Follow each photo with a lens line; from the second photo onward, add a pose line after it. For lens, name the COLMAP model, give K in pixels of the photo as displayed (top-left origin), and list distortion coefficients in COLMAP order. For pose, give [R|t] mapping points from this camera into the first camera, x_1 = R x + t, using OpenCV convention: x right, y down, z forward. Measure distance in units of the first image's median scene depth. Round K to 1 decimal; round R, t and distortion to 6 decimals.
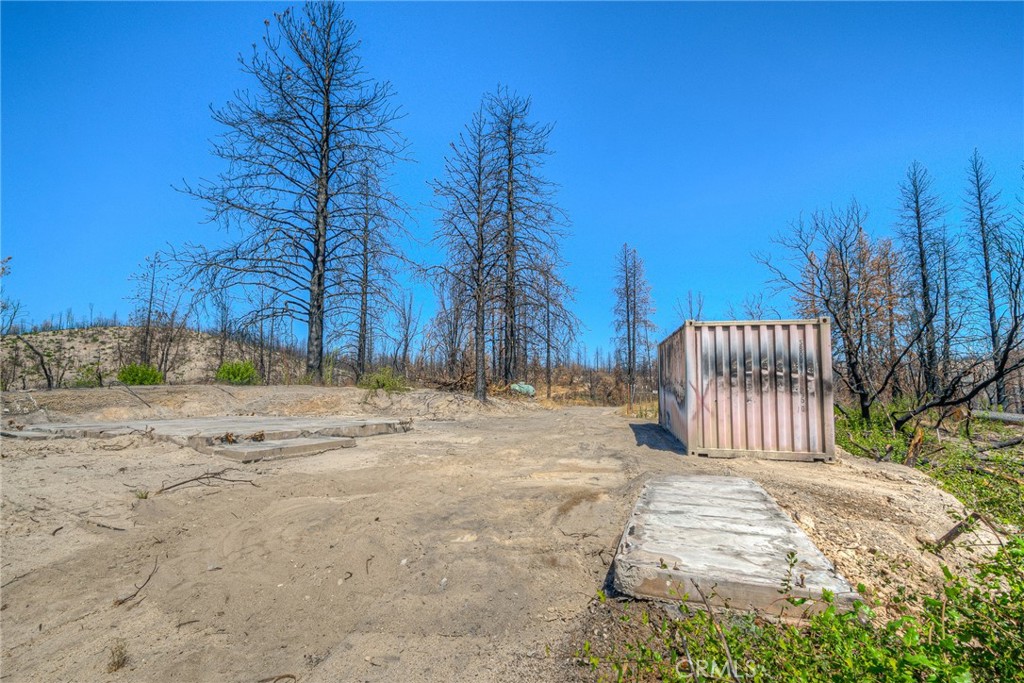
lens RADIAL K [[437.5, 0, 512.0], [0, 437.5, 341.5], [0, 0, 1]] dist [0.002522, -0.008373]
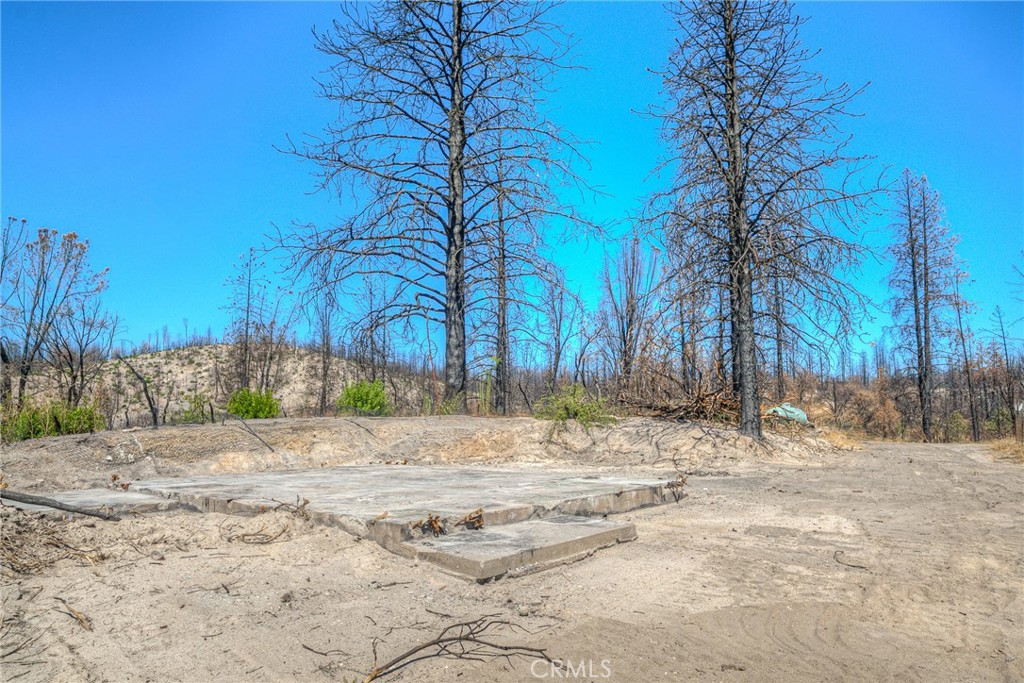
lens RADIAL K [[631.9, 0, 511.0], [0, 631.9, 353.3], [0, 0, 1]] dist [-0.033678, 0.001993]
pose [[0.957123, -0.040346, -0.286857, -0.084210], [0.043914, 0.999017, 0.006013, 0.002753], [0.286333, -0.018352, 0.957954, 0.075324]]
